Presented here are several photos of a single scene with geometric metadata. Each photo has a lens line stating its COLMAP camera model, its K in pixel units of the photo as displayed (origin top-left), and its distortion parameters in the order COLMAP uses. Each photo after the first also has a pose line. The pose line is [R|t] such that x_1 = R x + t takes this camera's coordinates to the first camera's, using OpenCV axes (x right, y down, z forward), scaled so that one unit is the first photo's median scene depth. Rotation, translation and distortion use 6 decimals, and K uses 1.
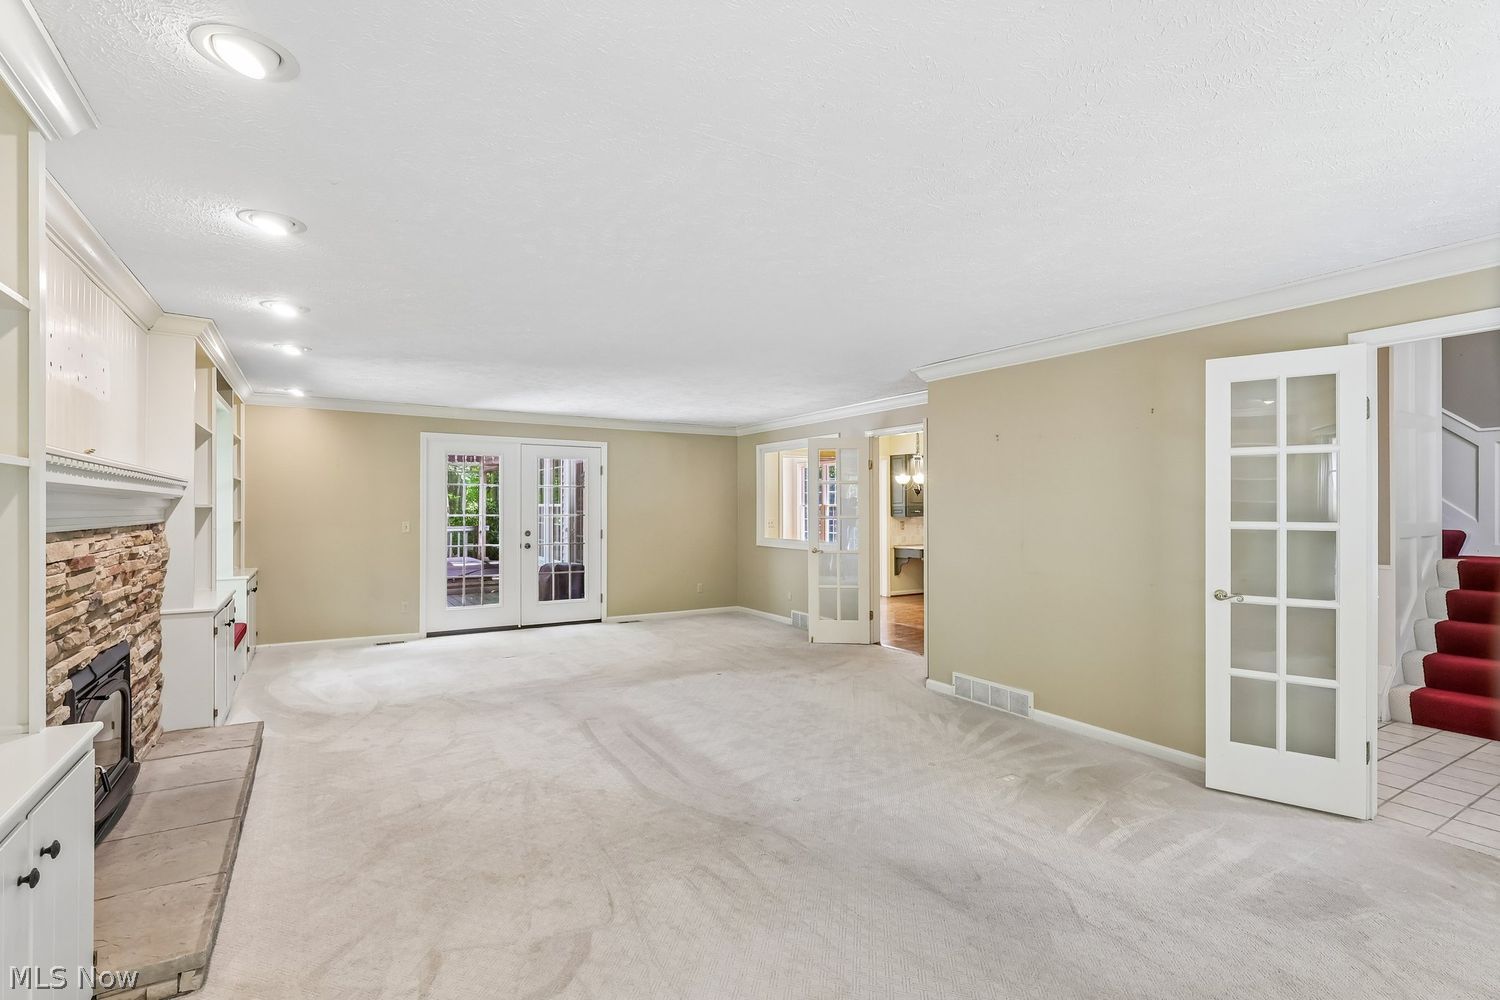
lens RADIAL K [[697.1, 0, 750.3], [0, 697.1, 505.5], [0, 0, 1]] dist [-0.005864, 0.002155]
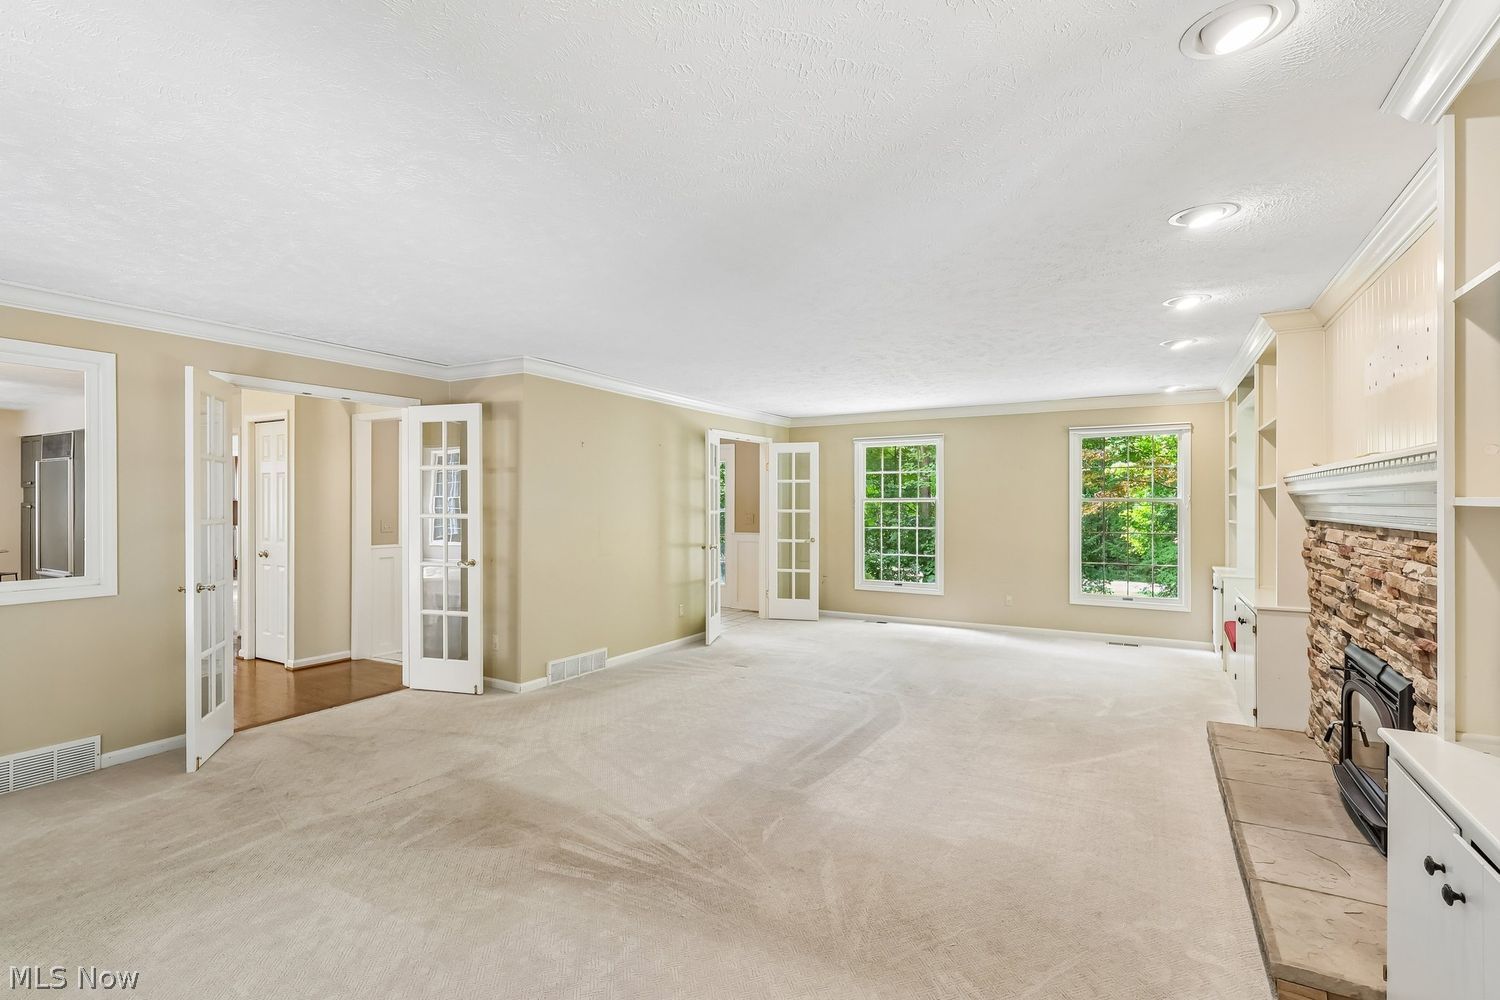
lens RADIAL K [[697.1, 0, 747.2], [0, 697.1, 502.0], [0, 0, 1]] dist [-0.005864, 0.002155]
pose [[-0.473587, 0.000441, 0.880747, -1.204503], [0.000919, 1.000000, -0.000006, 0.002228], [-0.880747, 0.000807, -0.473587, 1.953081]]
